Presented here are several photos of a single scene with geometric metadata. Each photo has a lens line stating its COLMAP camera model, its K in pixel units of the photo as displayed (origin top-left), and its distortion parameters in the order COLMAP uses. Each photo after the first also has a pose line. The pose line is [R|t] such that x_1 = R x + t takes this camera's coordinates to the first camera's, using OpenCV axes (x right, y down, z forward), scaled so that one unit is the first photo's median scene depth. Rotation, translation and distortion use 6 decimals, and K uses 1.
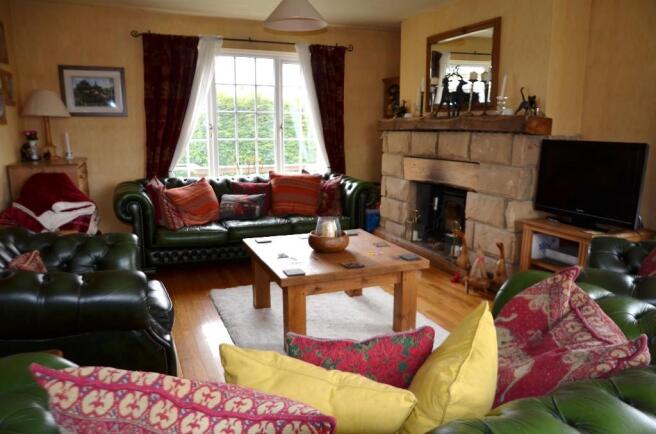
lens RADIAL K [[501.2, 0, 328.9], [0, 501.2, 215.7], [0, 0, 1]] dist [-0.013399, 0.003814]
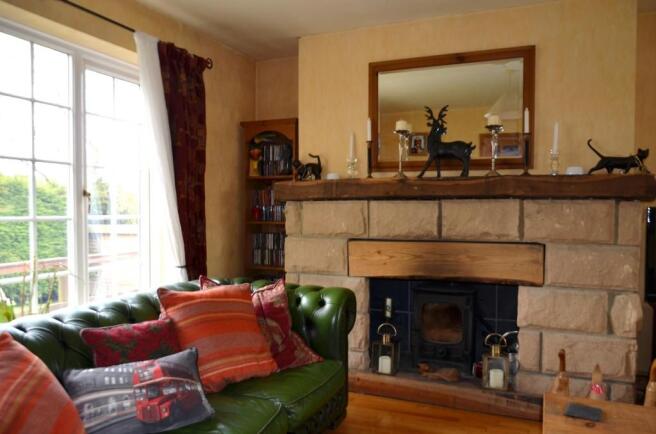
lens RADIAL K [[501.2, 0, 325.2], [0, 501.2, 221.0], [0, 0, 1]] dist [-0.013399, 0.003814]
pose [[0.707564, -0.022172, 0.706301, -0.352778], [0.124620, 0.987757, -0.093835, -0.096833], [-0.695574, 0.154414, 0.701665, 0.644512]]
